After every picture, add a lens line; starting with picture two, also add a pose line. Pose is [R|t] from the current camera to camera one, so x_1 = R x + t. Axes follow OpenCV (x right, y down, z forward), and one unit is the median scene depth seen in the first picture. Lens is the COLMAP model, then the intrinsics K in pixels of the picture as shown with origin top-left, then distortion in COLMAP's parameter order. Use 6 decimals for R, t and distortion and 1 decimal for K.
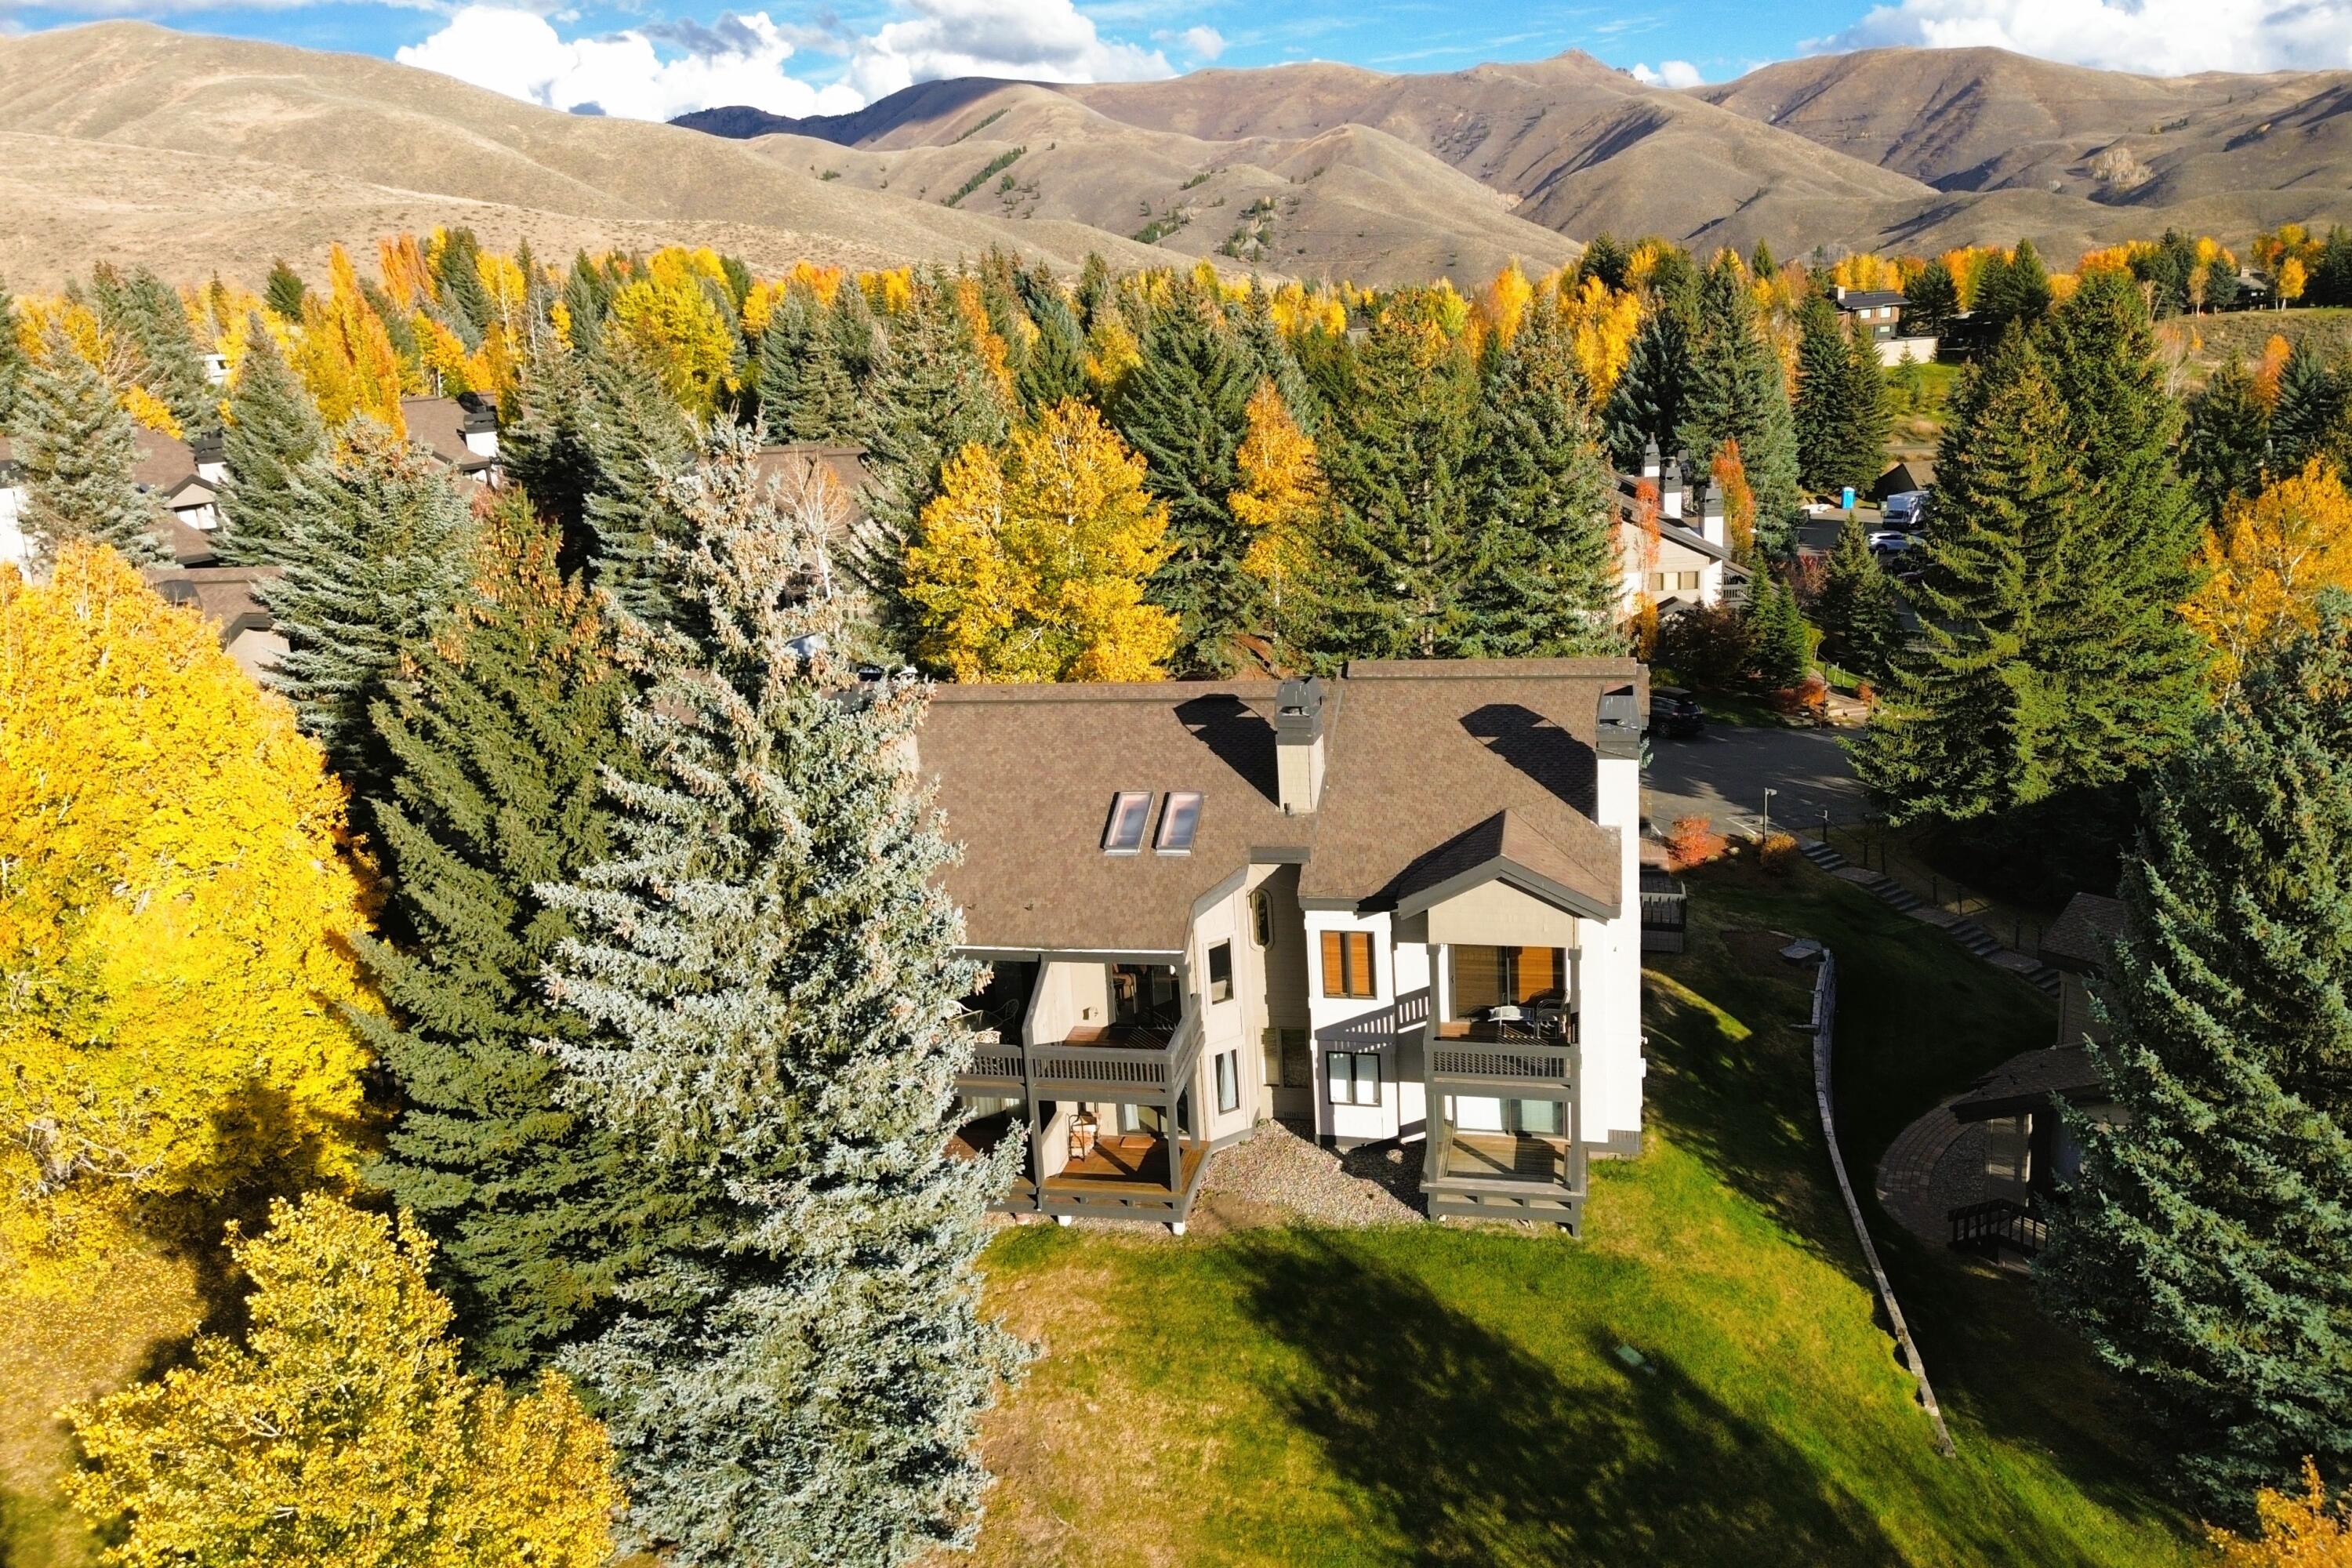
lens RADIAL K [[1665.3, 0, 1176.0], [0, 1665.3, 784.0], [0, 0, 1]] dist [0.076542, -0.094332]
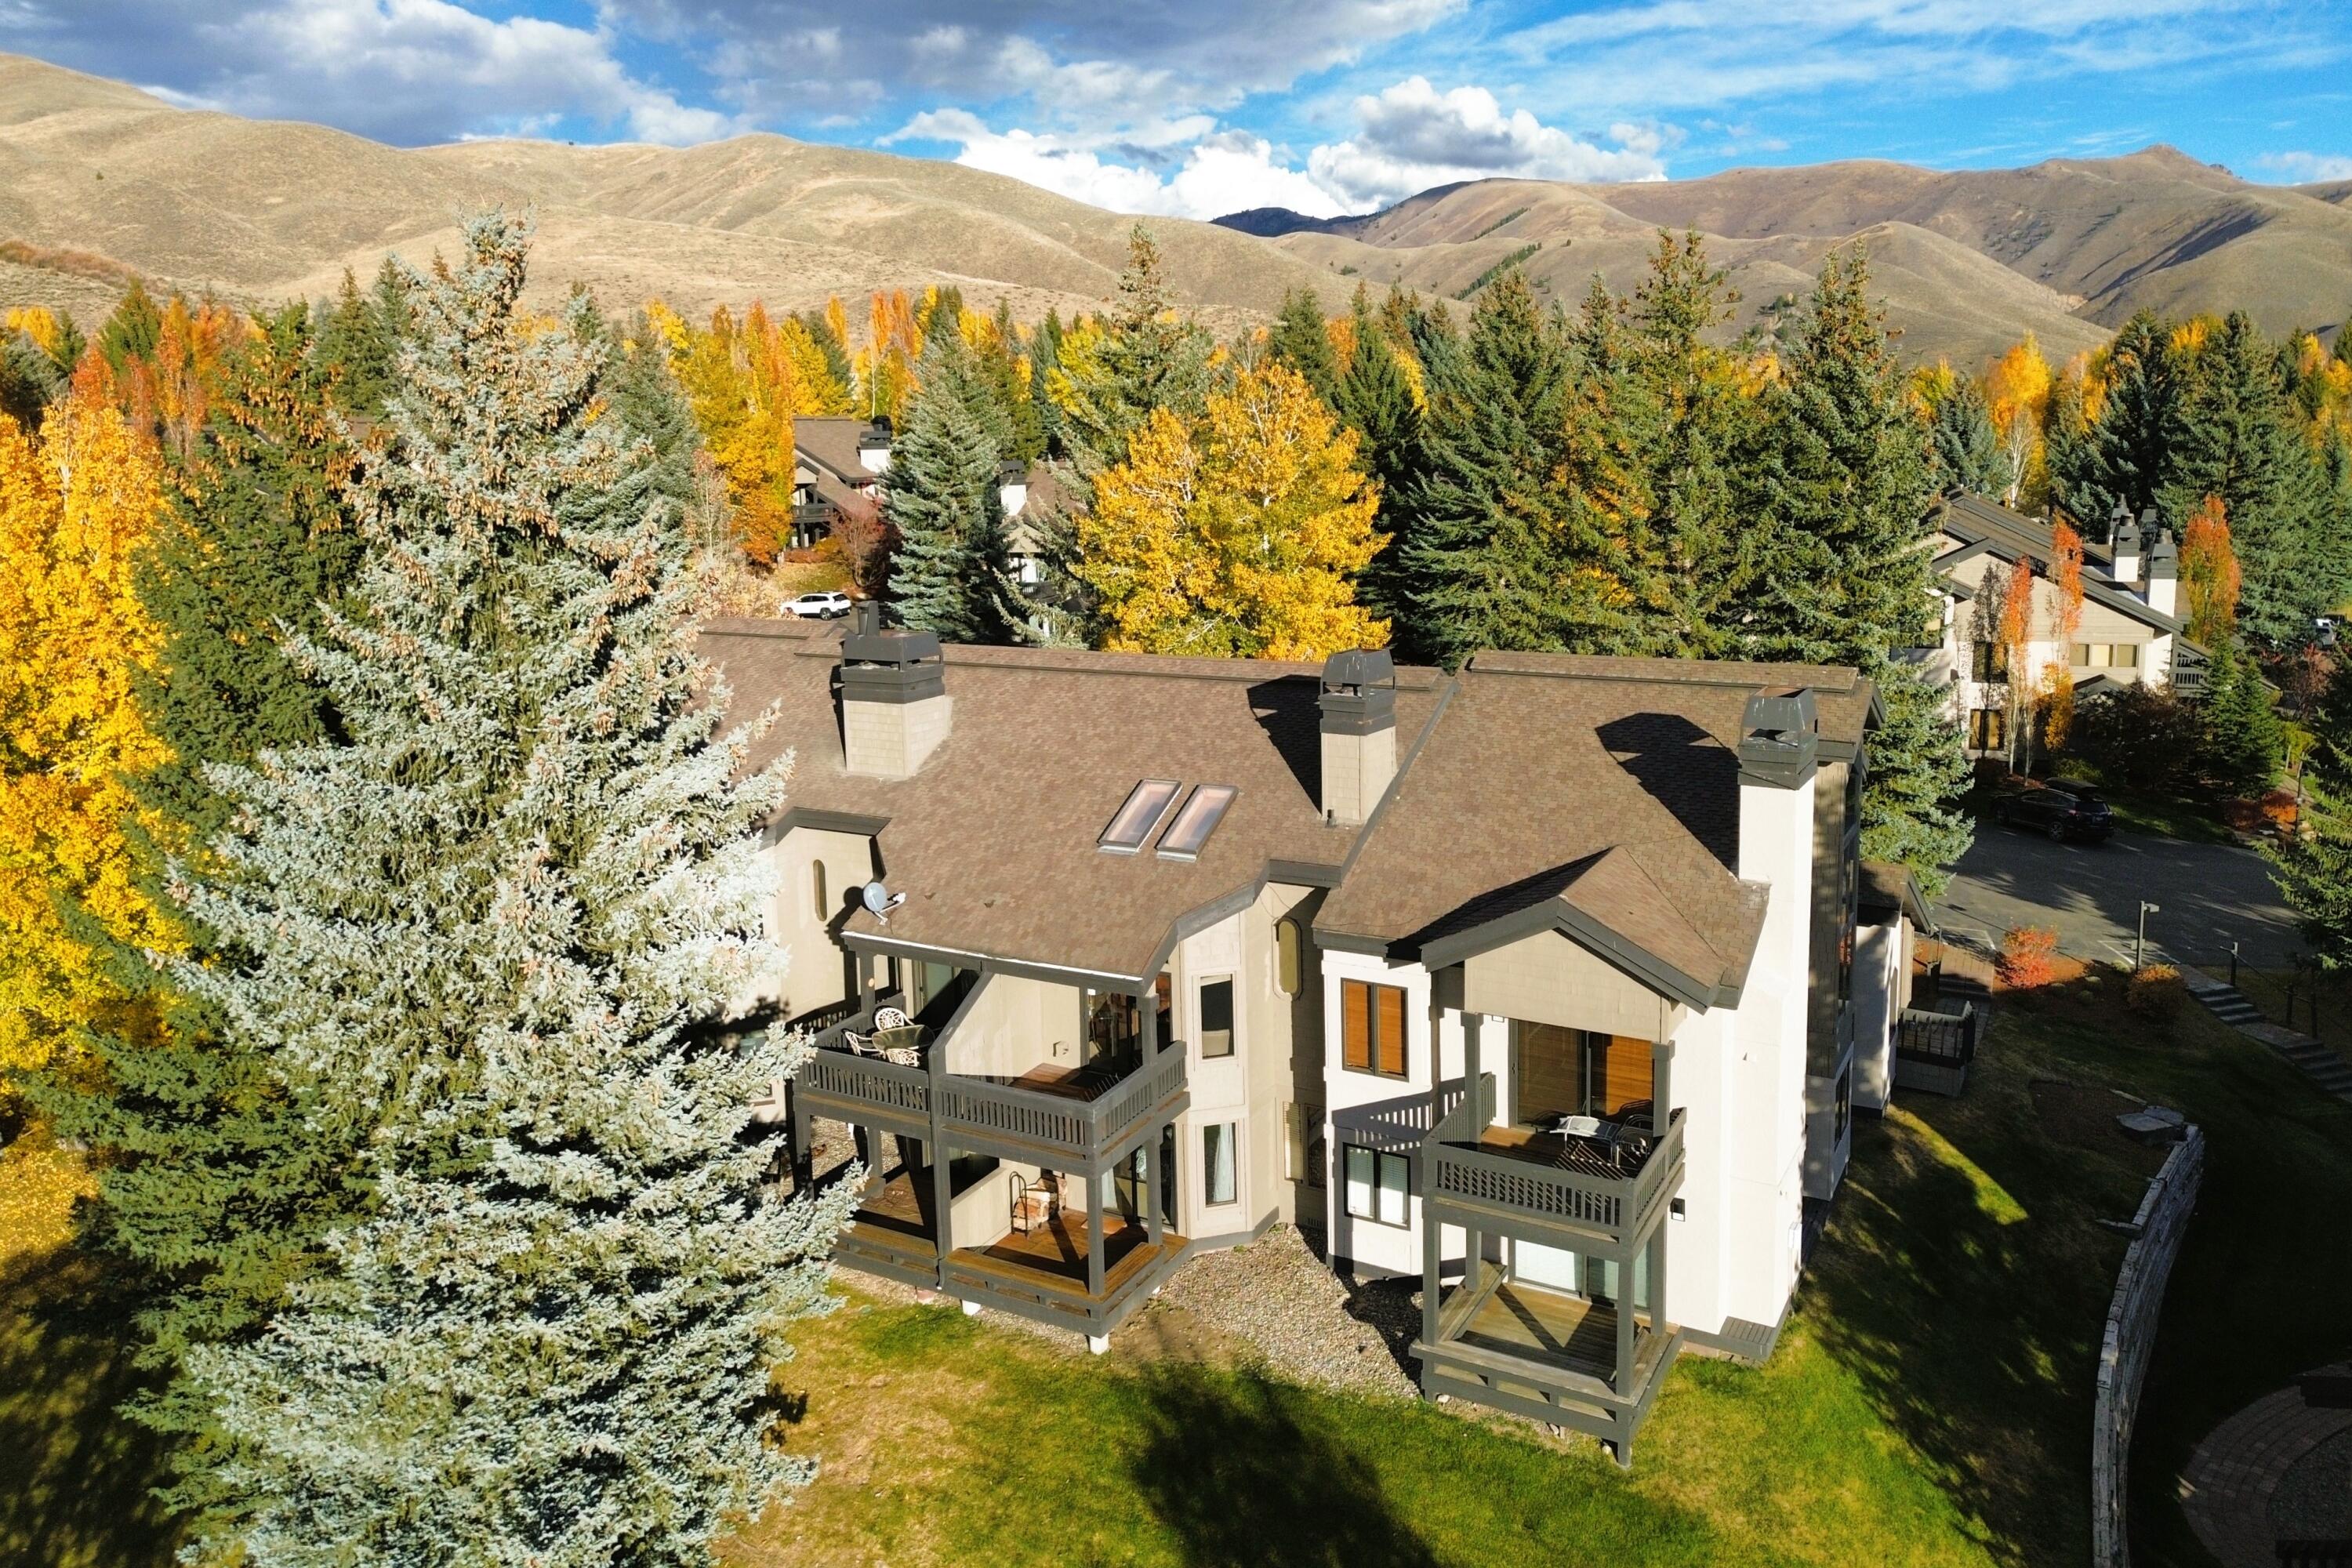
lens RADIAL K [[1672.2, 0, 1175.3], [0, 1672.2, 730.0], [0, 0, 1]] dist [0.048702, -0.036455]
pose [[0.959085, 0.086676, -0.269524, 0.201516], [-0.107707, 0.992106, -0.064219, 0.032229], [0.261831, 0.090621, 0.960850, 0.235287]]
